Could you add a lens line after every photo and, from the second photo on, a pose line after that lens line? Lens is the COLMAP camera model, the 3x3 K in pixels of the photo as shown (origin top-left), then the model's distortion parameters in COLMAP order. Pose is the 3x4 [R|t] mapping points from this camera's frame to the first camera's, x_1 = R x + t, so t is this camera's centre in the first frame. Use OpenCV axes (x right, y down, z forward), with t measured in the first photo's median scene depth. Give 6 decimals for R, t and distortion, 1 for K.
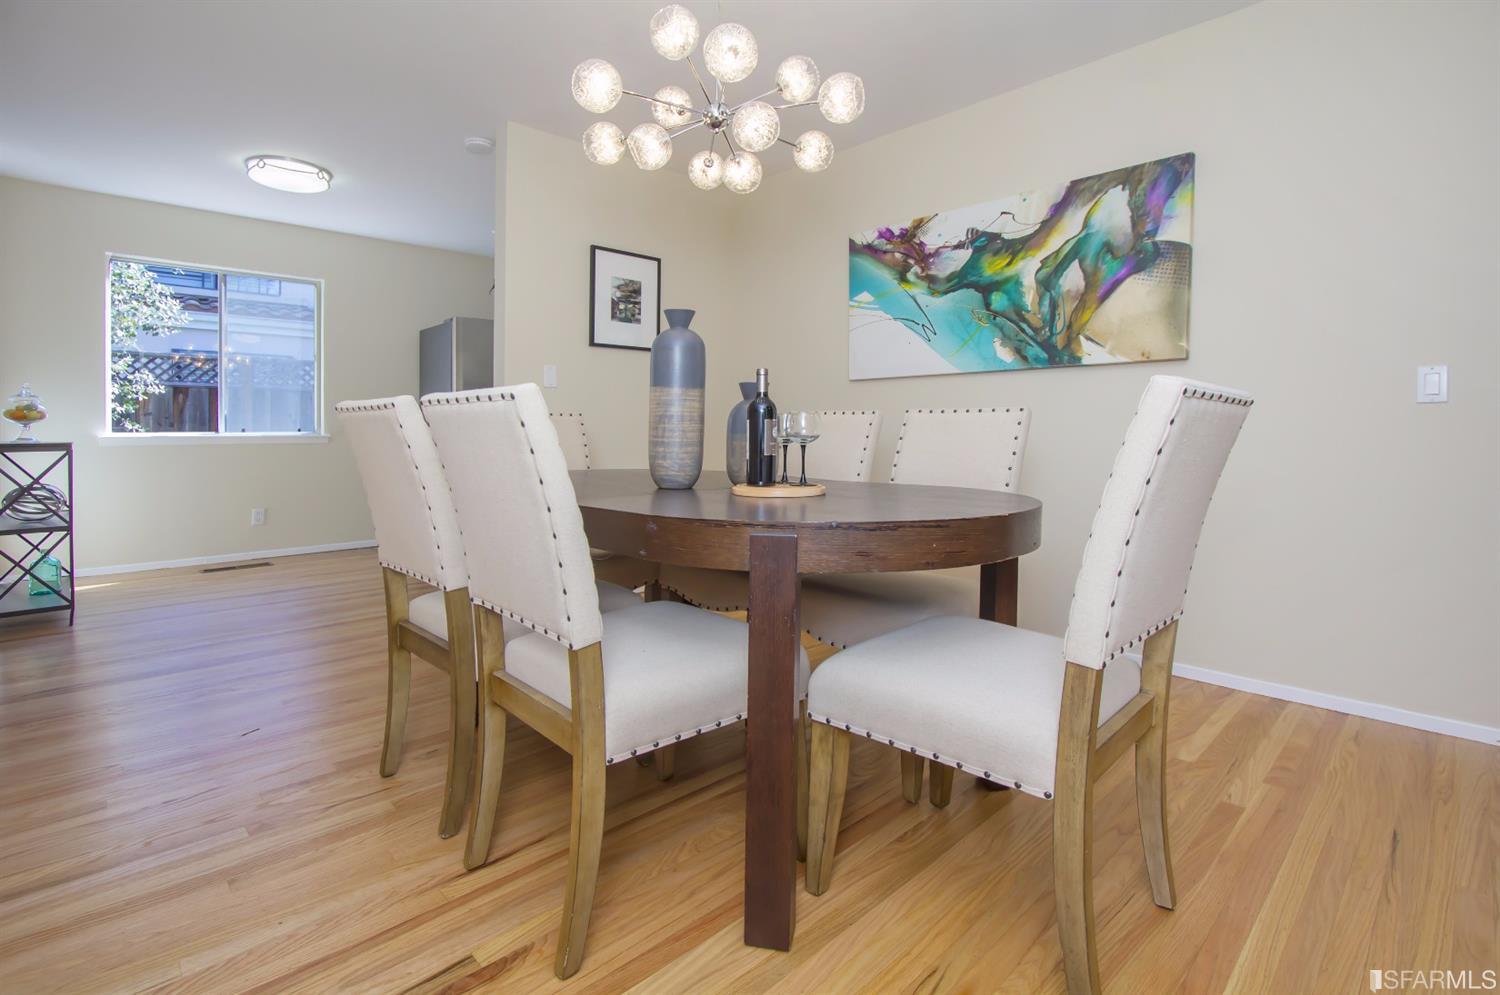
lens RADIAL K [[695.4, 0, 745.1], [0, 695.4, 491.2], [0, 0, 1]] dist [-0.023835, 0.004333]
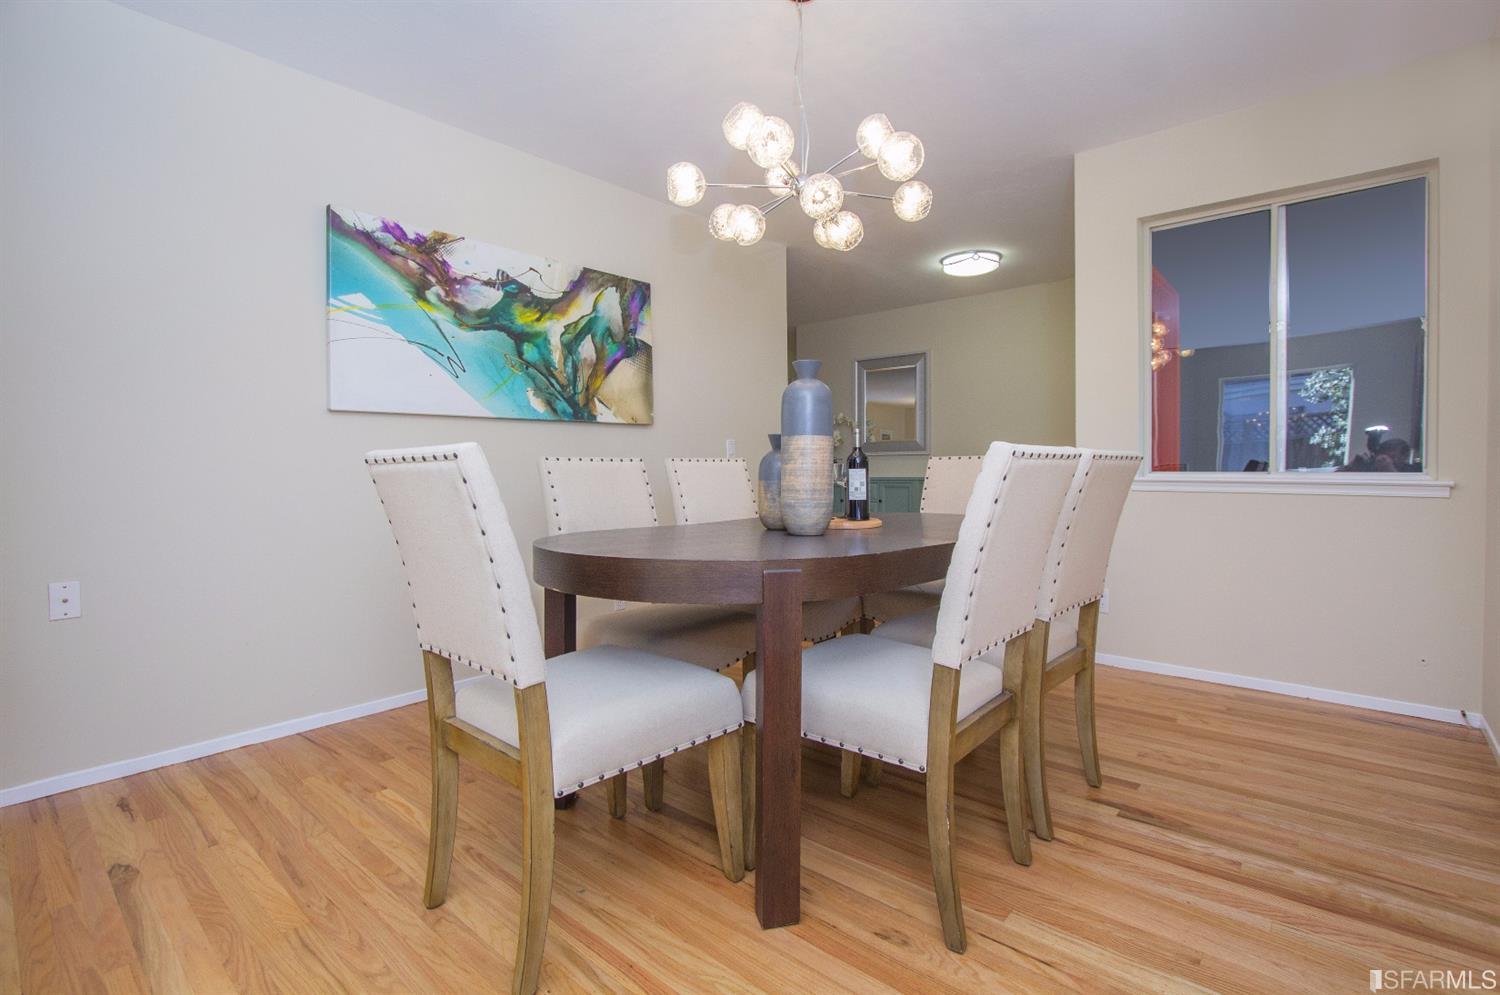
lens RADIAL K [[695.4, 0, 745.0], [0, 695.4, 494.5], [0, 0, 1]] dist [-0.023835, 0.004333]
pose [[-0.098411, -0.043091, 0.994212, -0.712580], [0.098970, 0.993685, 0.052864, -0.089785], [-0.990212, 0.103599, -0.093525, 0.820299]]
